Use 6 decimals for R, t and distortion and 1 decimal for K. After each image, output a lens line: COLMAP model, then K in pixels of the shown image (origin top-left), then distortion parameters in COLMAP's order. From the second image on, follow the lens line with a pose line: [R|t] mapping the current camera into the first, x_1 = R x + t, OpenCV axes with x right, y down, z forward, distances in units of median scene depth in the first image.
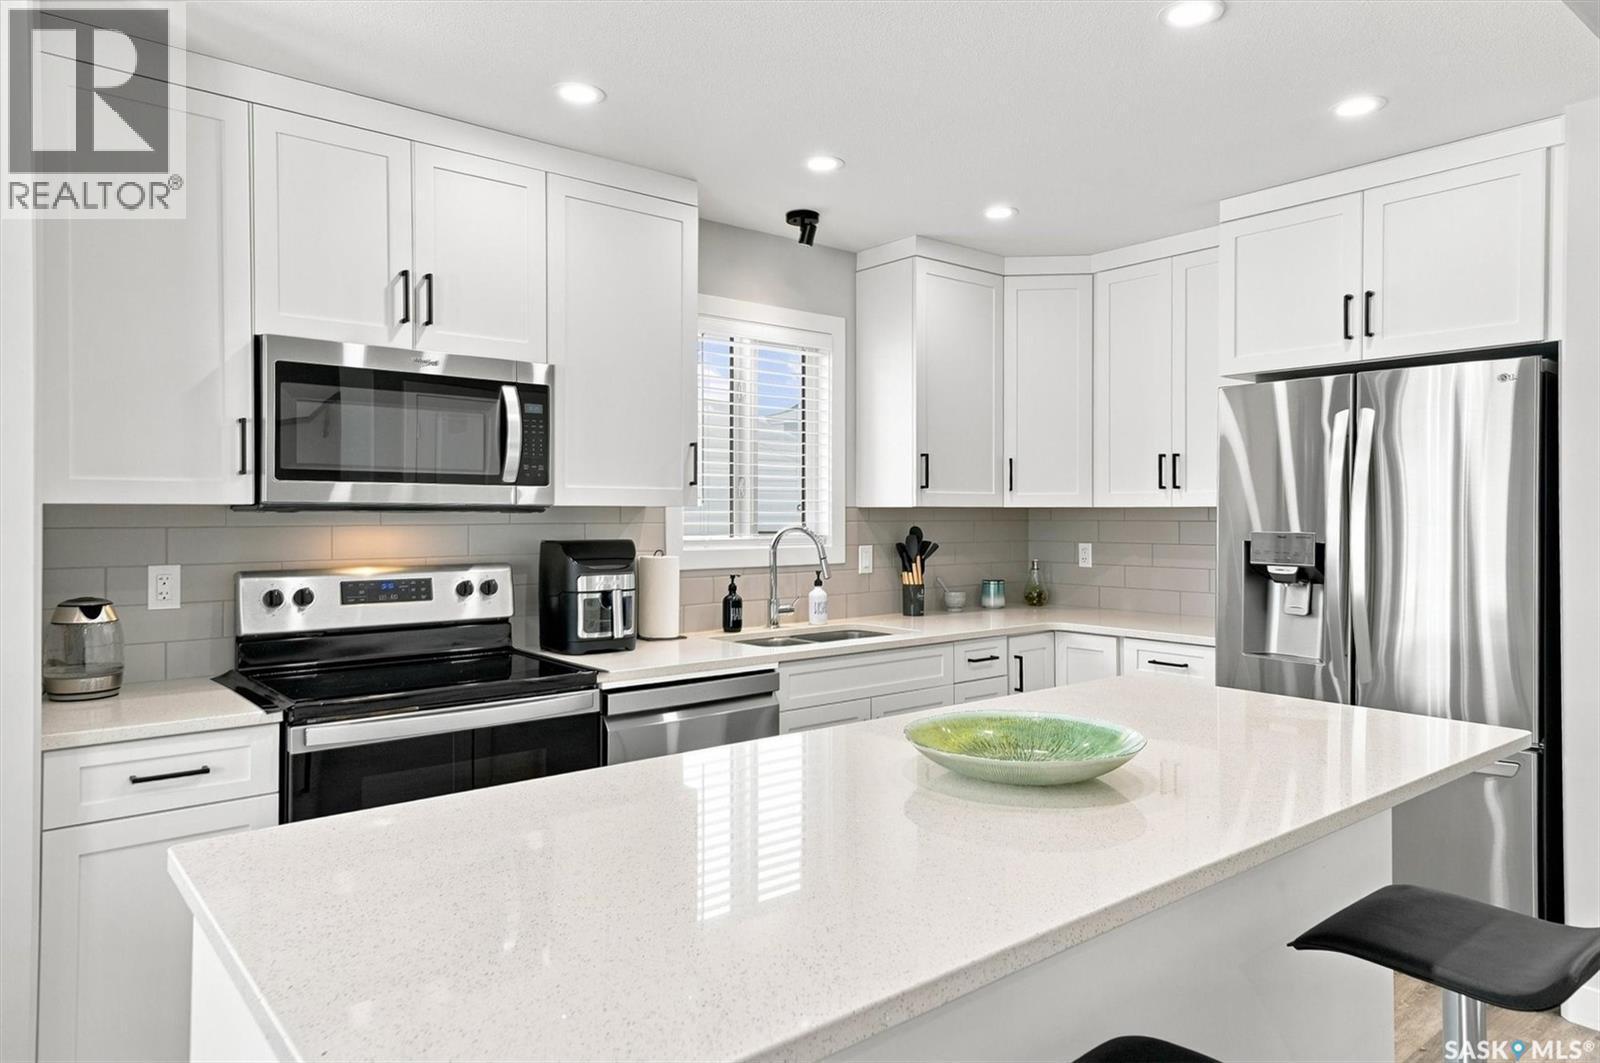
lens RADIAL K [[988.6, 0, 797.7], [0, 988.6, 521.8], [0, 0, 1]] dist [-0.006257, -0.000096]
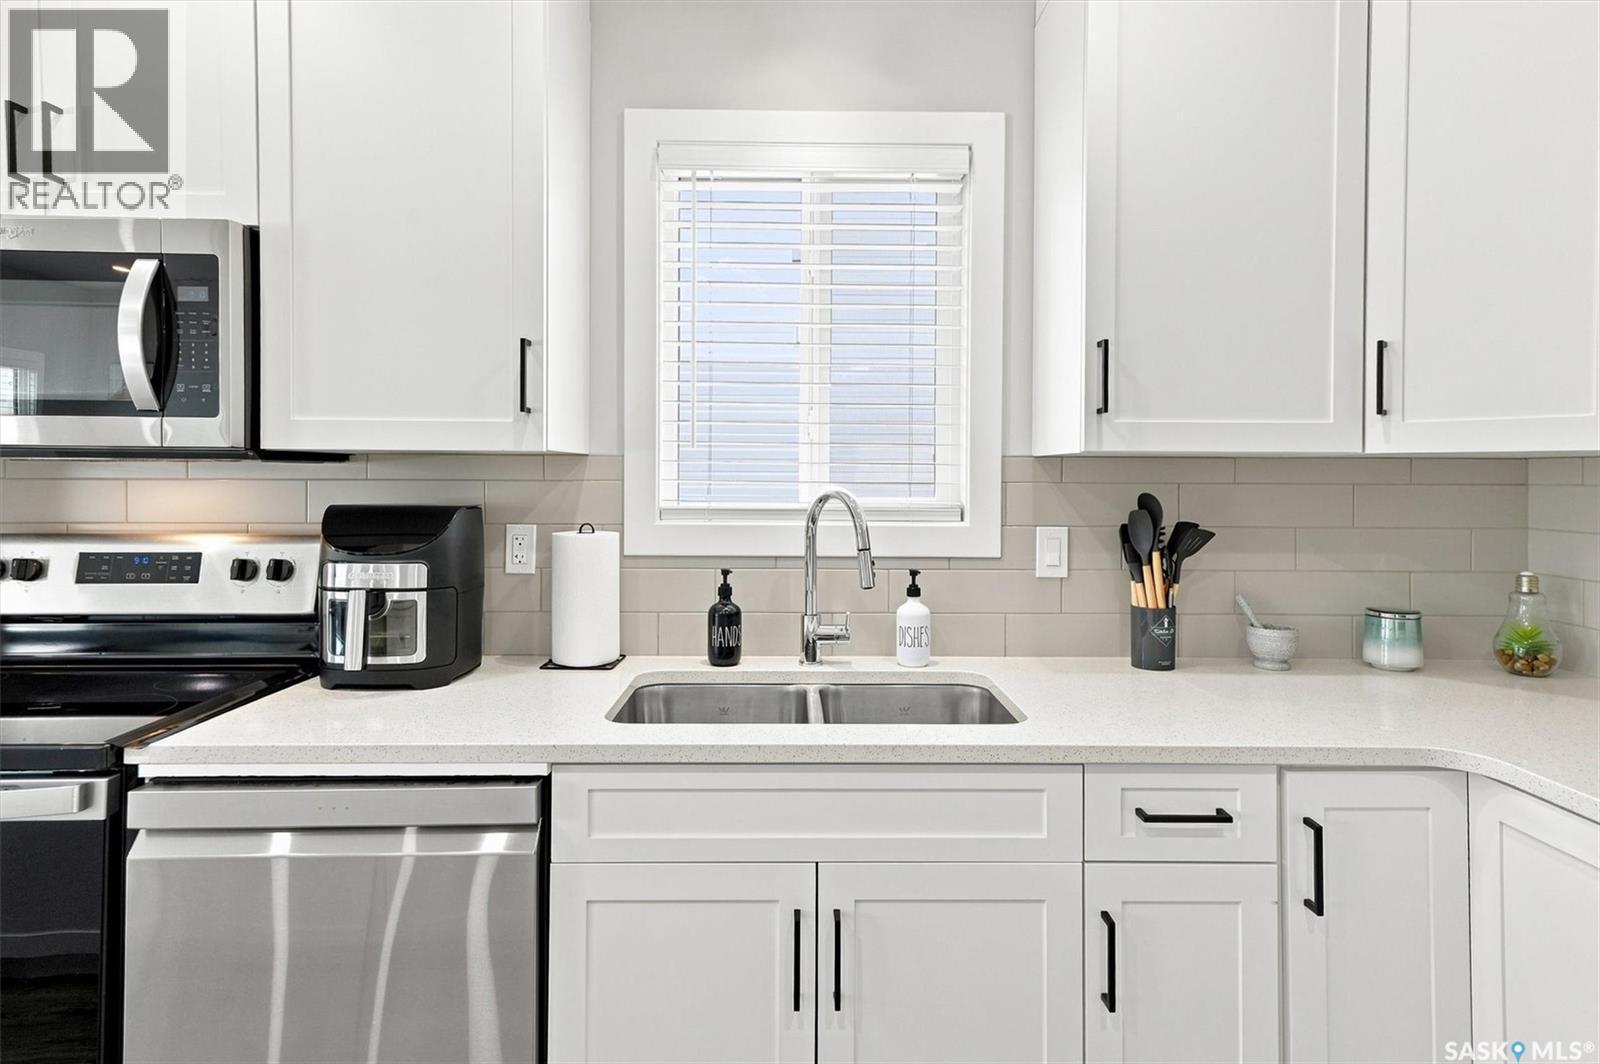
lens RADIAL K [[851.9, 0, 811.5], [0, 851.9, 477.5], [0, 0, 1]] dist [0.013472, 0.001844]
pose [[0.784563, 0.008592, -0.619990, 0.287251], [-0.010646, 0.999943, 0.000387, -0.001979], [0.619958, 0.006297, 0.784610, 0.618454]]
